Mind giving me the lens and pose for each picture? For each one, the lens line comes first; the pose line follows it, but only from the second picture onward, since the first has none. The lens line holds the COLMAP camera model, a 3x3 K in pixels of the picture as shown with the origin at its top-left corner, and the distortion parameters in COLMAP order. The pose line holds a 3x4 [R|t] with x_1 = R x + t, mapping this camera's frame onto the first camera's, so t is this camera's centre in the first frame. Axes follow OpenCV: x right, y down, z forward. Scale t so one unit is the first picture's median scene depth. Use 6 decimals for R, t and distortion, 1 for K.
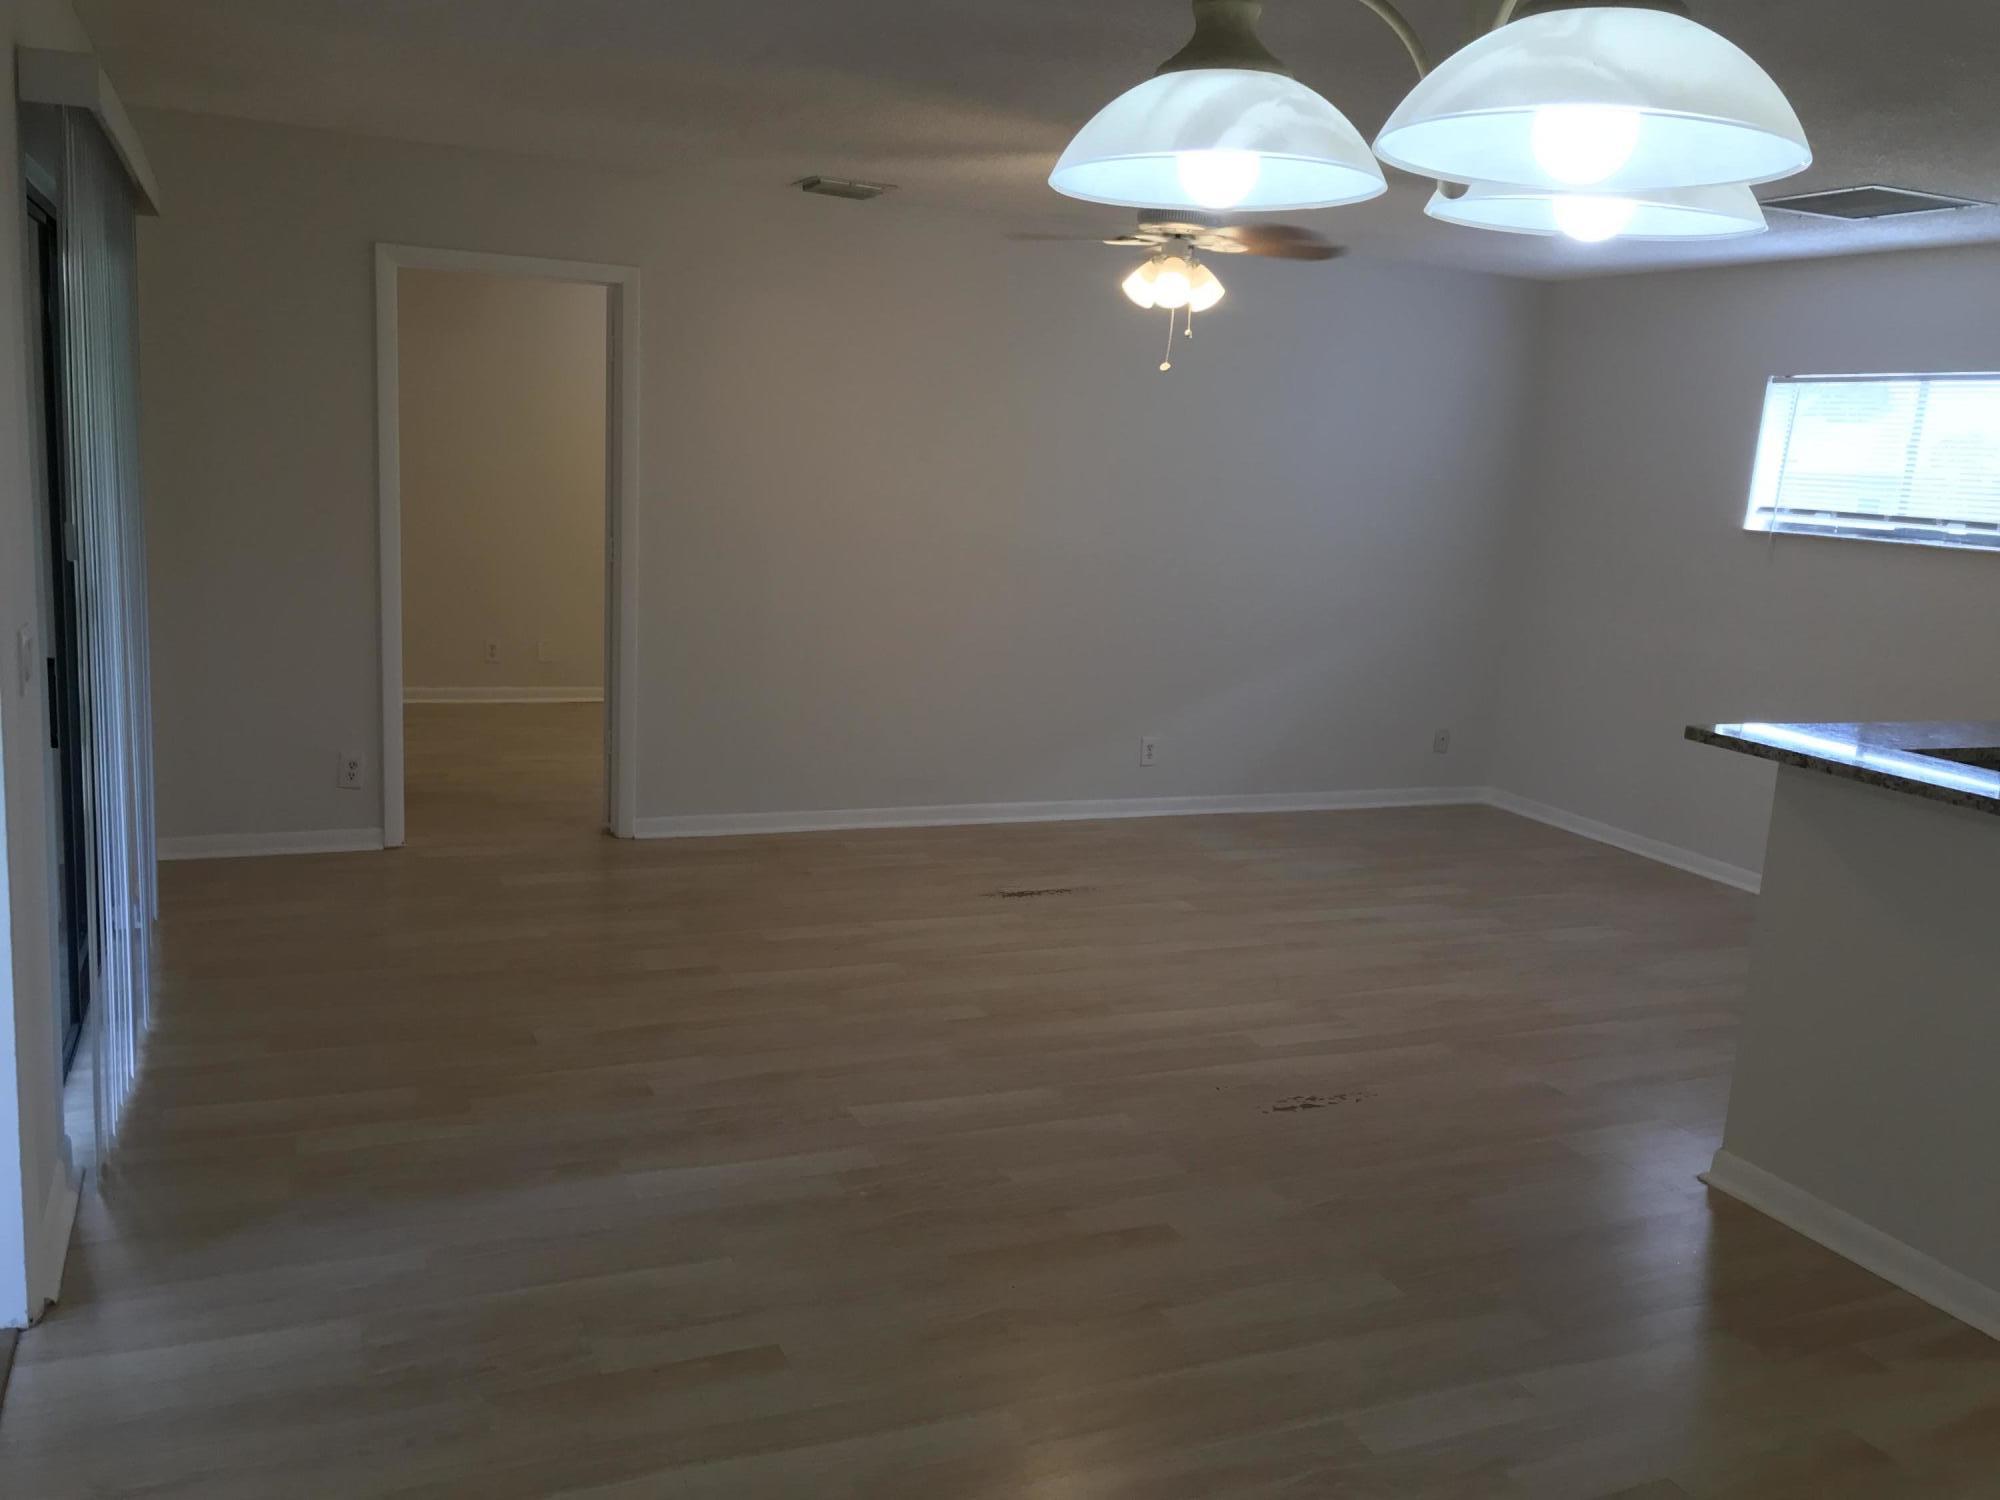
lens RADIAL K [[1616.3, 0, 1000.0], [0, 1616.3, 750.0], [0, 0, 1]] dist [0.001197, 0.004920]
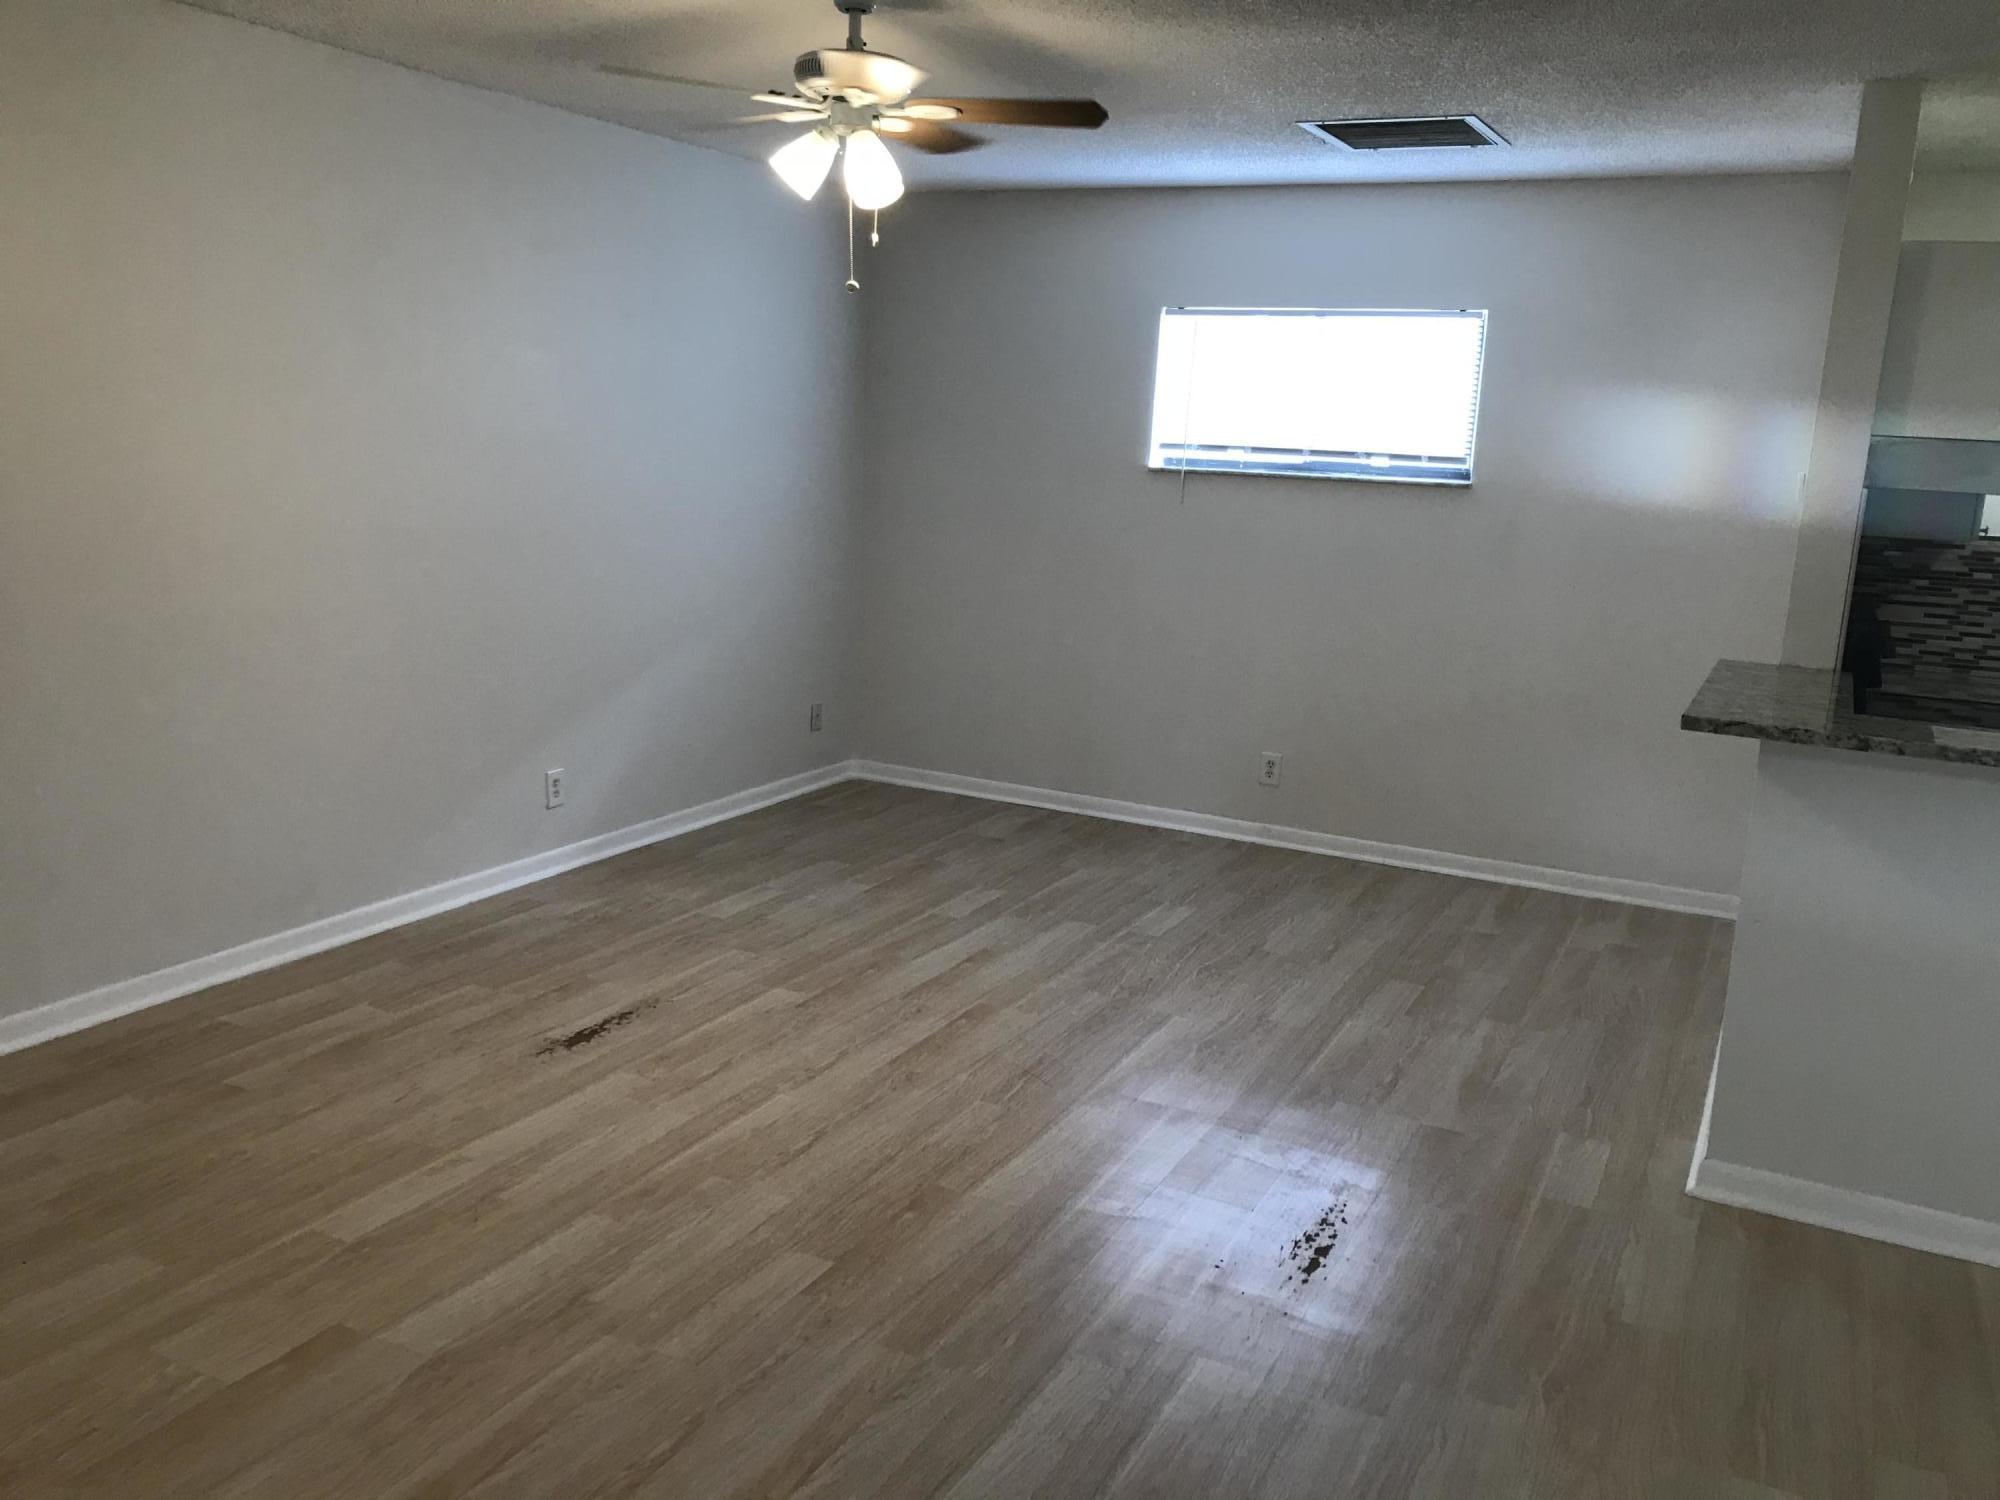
lens RADIAL K [[1625.0, 0, 993.9], [0, 1625.0, 738.5], [0, 0, 1]] dist [0.035620, -0.000281]
pose [[0.778852, -0.143795, 0.610502, -0.249512], [0.118266, 0.989574, 0.082200, -0.071586], [-0.615957, 0.008180, 0.787738, 0.312099]]
